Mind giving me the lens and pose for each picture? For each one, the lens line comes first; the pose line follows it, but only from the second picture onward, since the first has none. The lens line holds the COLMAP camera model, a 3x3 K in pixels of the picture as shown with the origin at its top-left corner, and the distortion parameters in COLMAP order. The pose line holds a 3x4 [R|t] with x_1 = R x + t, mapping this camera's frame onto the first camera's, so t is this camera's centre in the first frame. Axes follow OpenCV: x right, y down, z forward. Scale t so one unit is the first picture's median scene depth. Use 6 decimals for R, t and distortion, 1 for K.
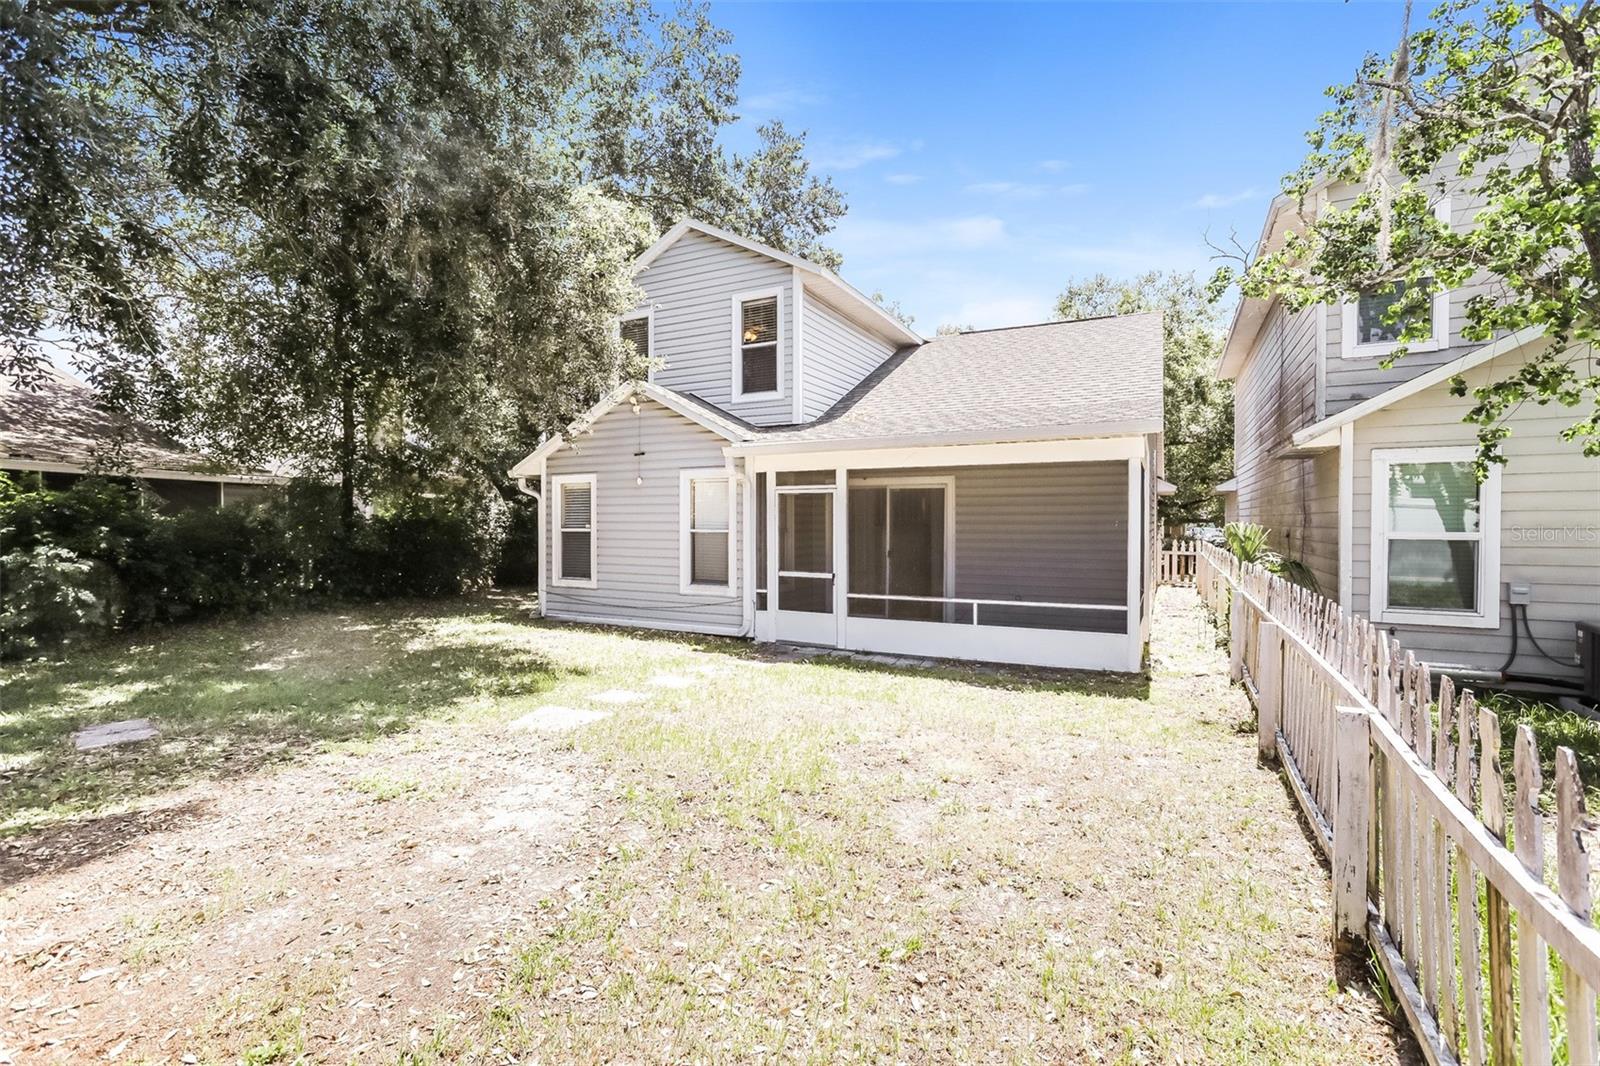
lens RADIAL K [[726.6, 0, 798.0], [0, 726.6, 523.8], [0, 0, 1]] dist [-0.049123, 0.004853]
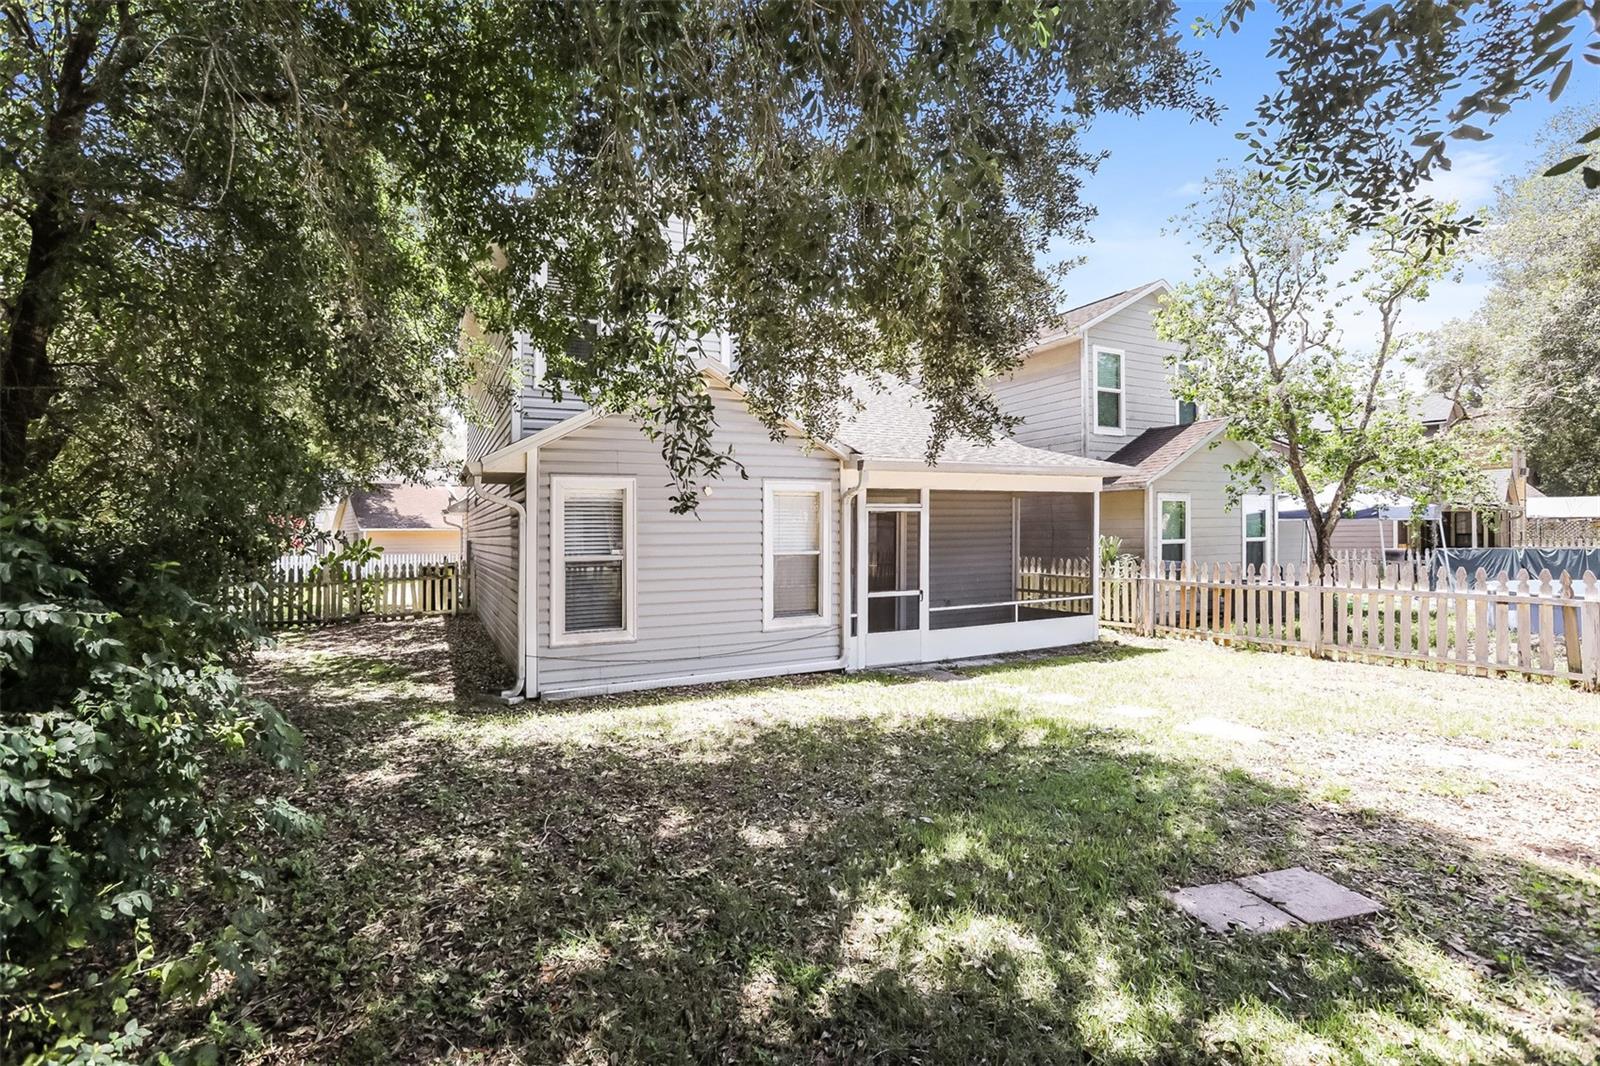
lens RADIAL K [[726.6, 0, 800.3], [0, 726.6, 531.8], [0, 0, 1]] dist [-0.049123, 0.004853]
pose [[0.573075, 0.000537, 0.819503, -0.858551], [0.021694, 0.999639, -0.015826, -0.001226], [-0.819216, 0.026847, 0.572857, 0.529188]]
